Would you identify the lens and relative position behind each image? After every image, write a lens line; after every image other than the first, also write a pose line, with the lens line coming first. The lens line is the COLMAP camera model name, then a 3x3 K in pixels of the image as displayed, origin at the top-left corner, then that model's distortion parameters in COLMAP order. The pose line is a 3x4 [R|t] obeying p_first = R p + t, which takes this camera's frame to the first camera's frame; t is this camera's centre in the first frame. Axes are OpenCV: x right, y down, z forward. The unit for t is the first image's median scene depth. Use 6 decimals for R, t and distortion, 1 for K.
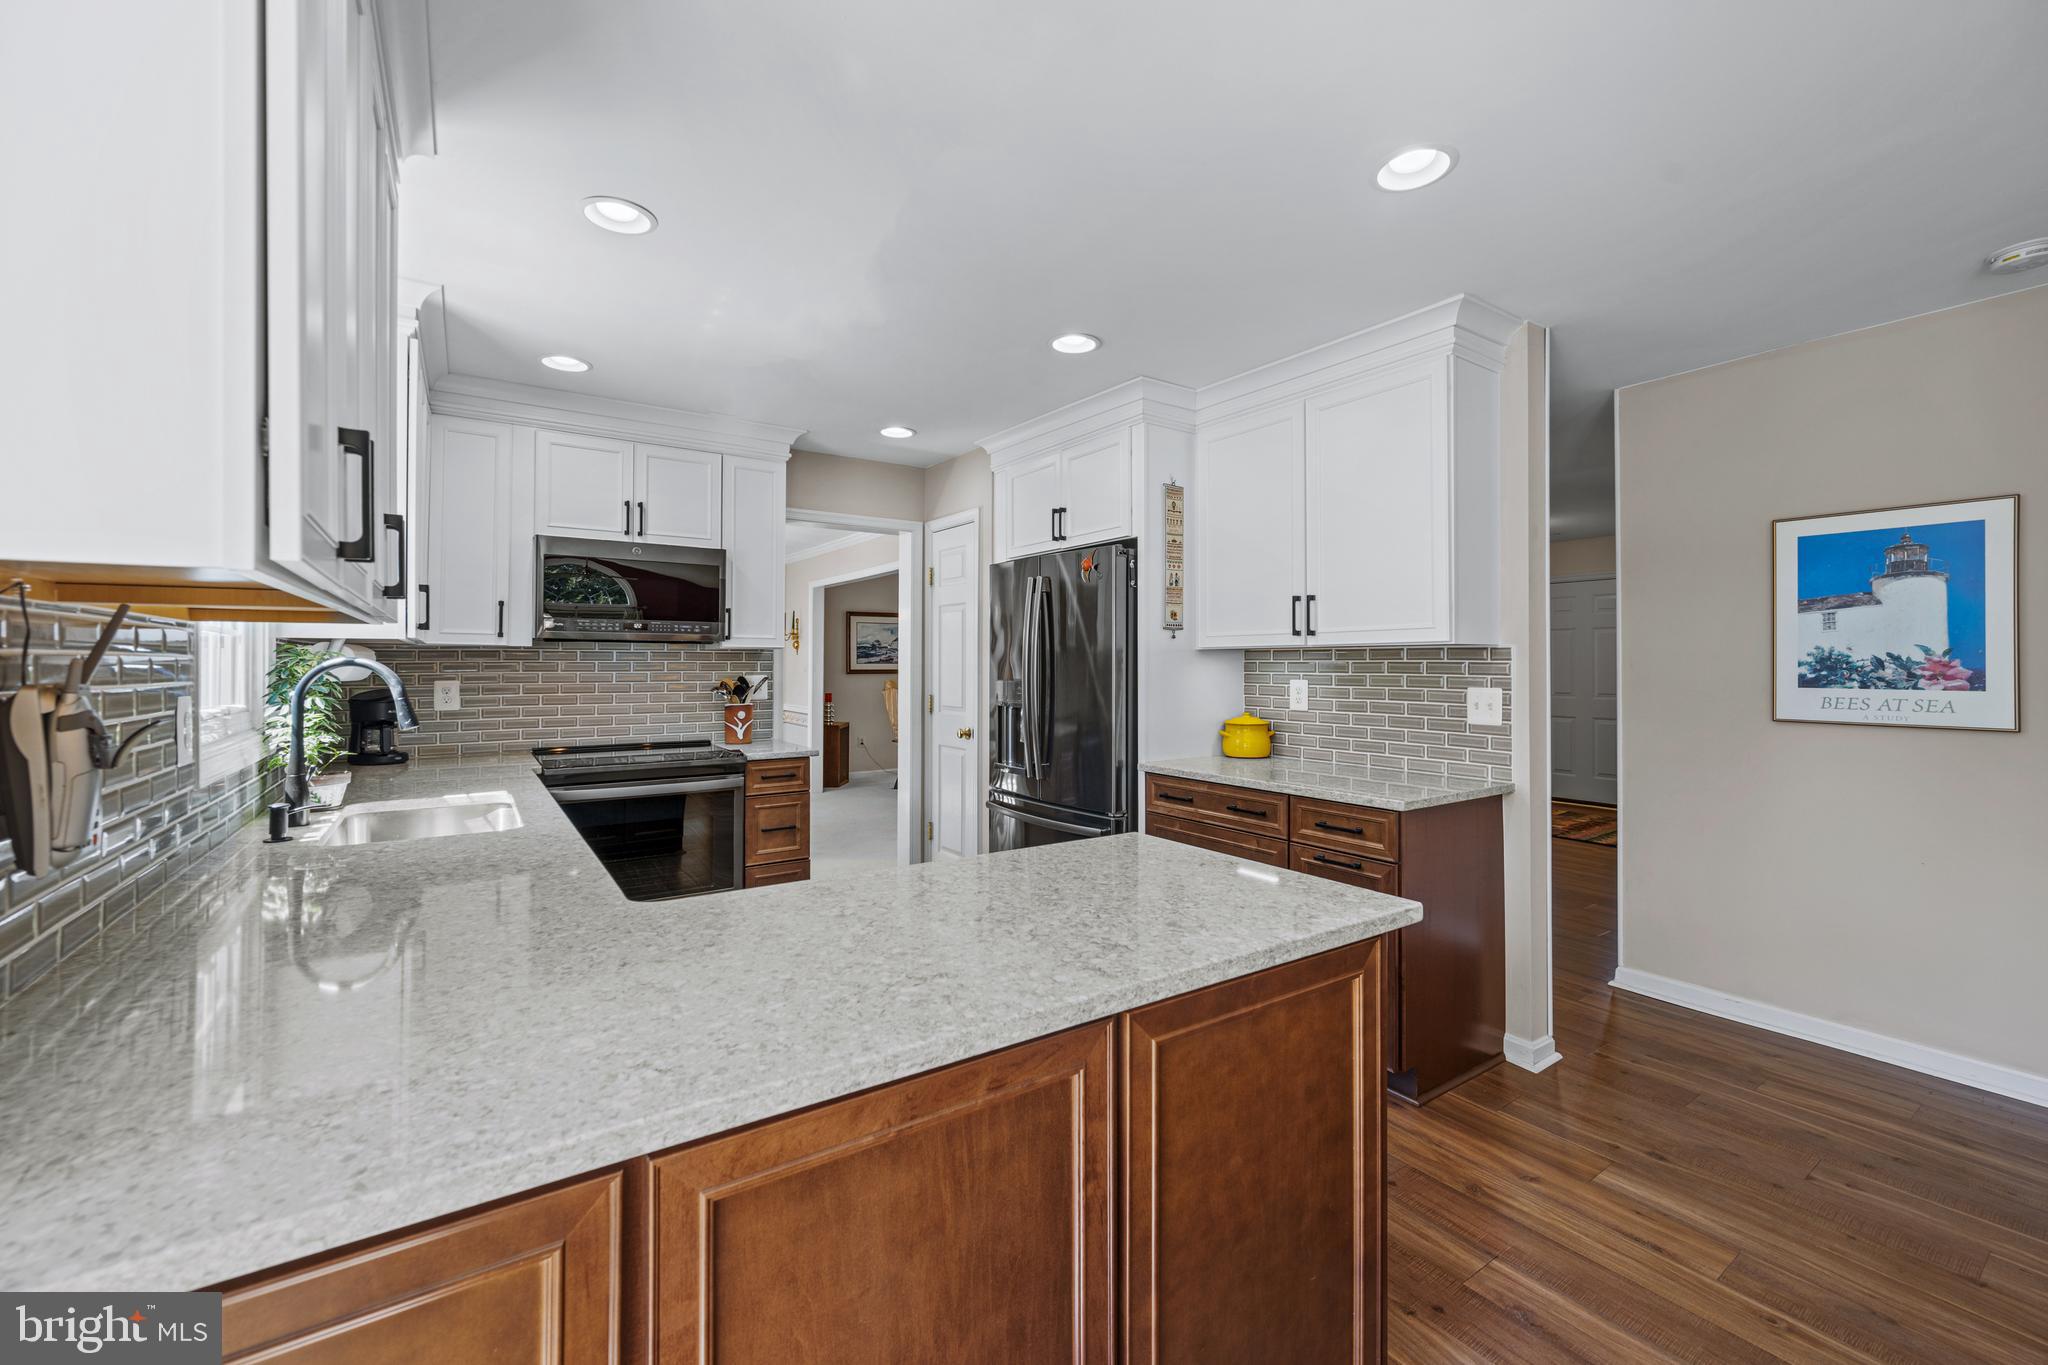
lens RADIAL K [[814.8, 0, 1030.0], [0, 814.8, 663.5], [0, 0, 1]] dist [0.000197, -0.000988]
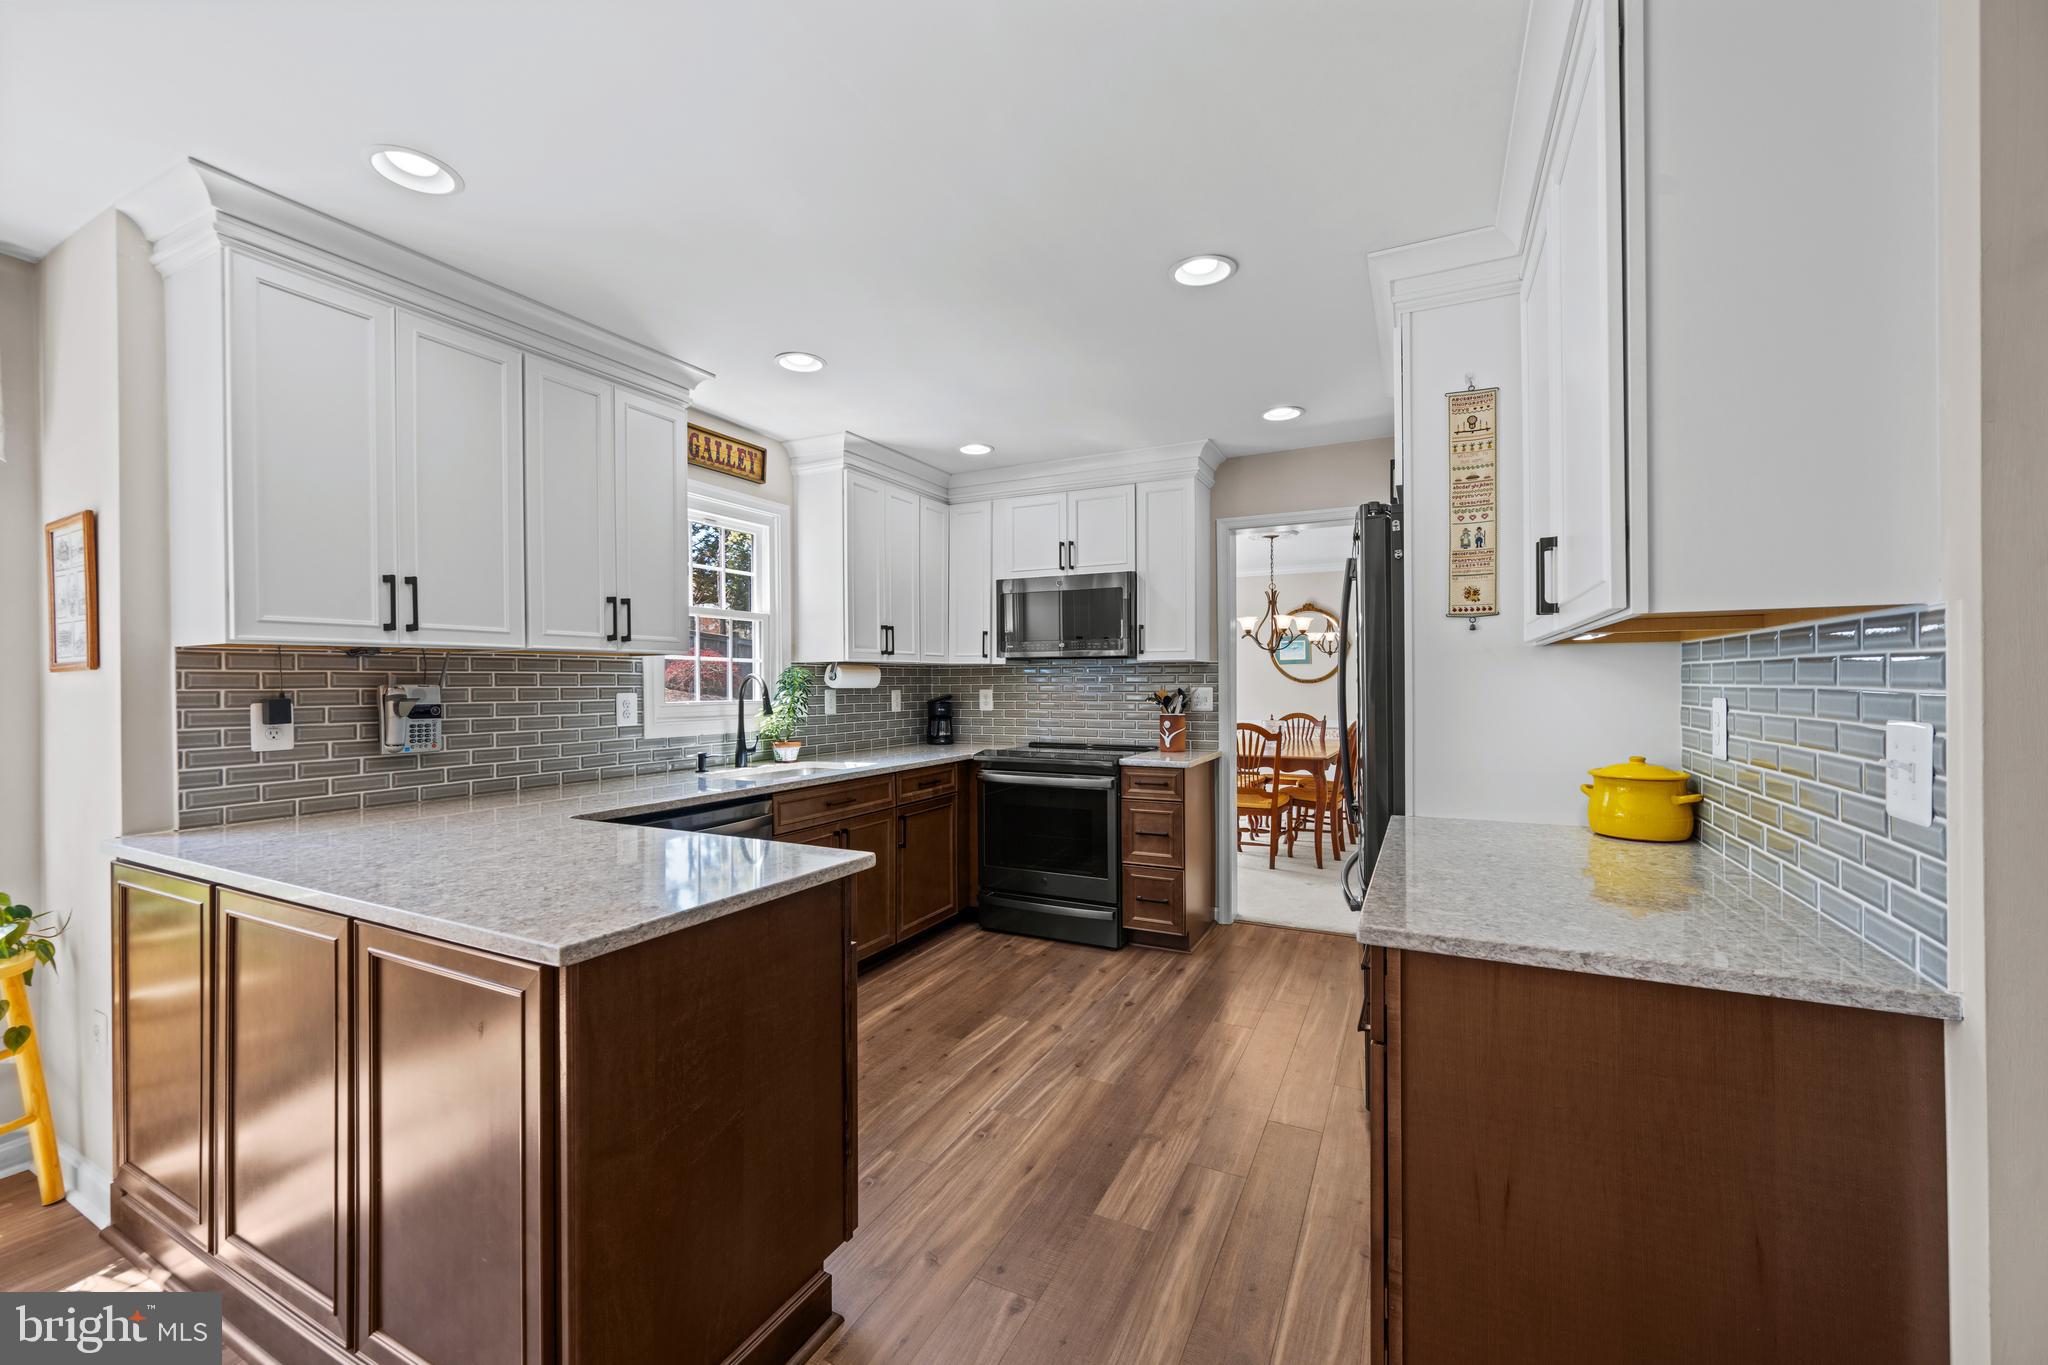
lens RADIAL K [[814.8, 0, 1012.7], [0, 814.8, 684.0], [0, 0, 1]] dist [0.000197, -0.000988]
pose [[0.481627, 0.000359, -0.876376, 0.532002], [0.006256, 0.999973, 0.003847, 0.006223], [0.876354, -0.007336, 0.481612, 0.358177]]
